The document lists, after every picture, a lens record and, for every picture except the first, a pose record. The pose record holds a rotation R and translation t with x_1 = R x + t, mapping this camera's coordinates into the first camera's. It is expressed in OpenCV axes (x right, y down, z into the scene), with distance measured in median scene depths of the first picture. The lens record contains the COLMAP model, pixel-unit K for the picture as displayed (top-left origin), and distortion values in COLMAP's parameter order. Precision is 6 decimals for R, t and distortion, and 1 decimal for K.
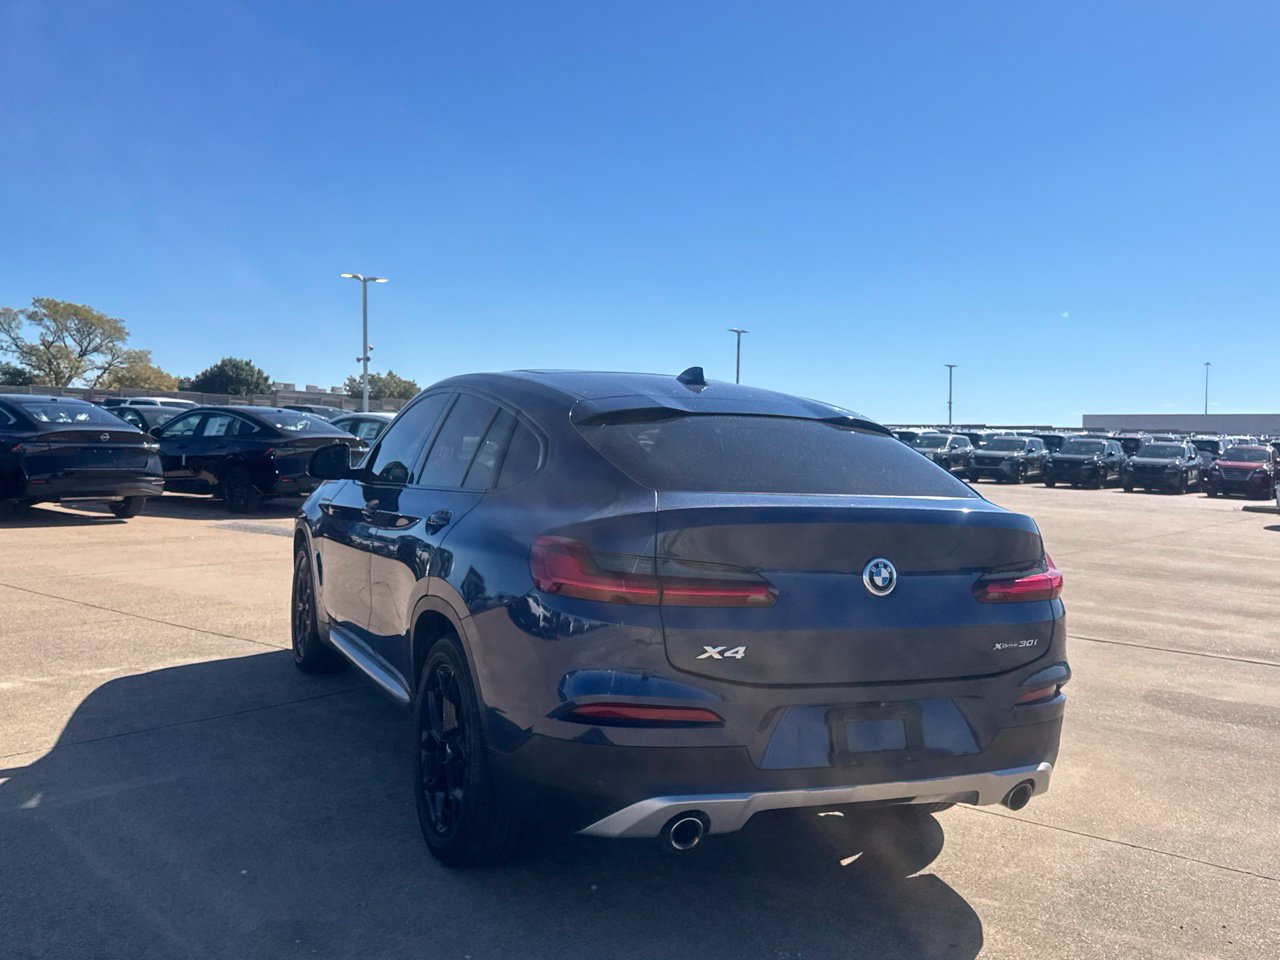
lens RADIAL K [[1174.5, 0, 642.8], [0, 1174.5, 463.6], [0, 0, 1]] dist [0.041086, 0.000000]
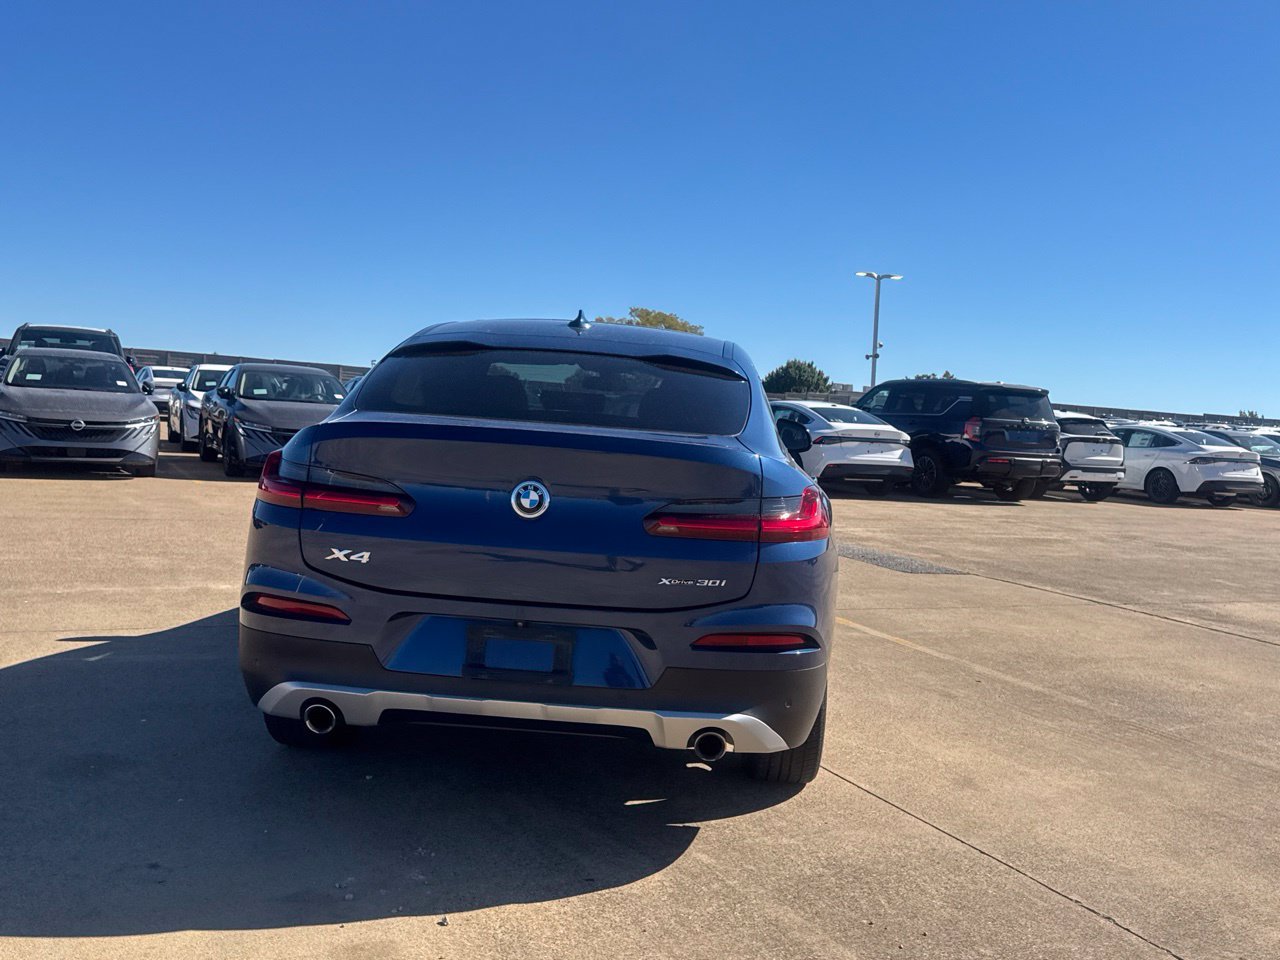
lens RADIAL K [[1174.5, 0, 627.5], [0, 1174.5, 468.6], [0, 0, 1]] dist [0.041086, 0.000000]
pose [[0.890377, 0.039918, -0.453470, 0.563996], [-0.038207, 0.999186, 0.012940, 0.041919], [0.453618, 0.005804, 0.891177, 0.112390]]
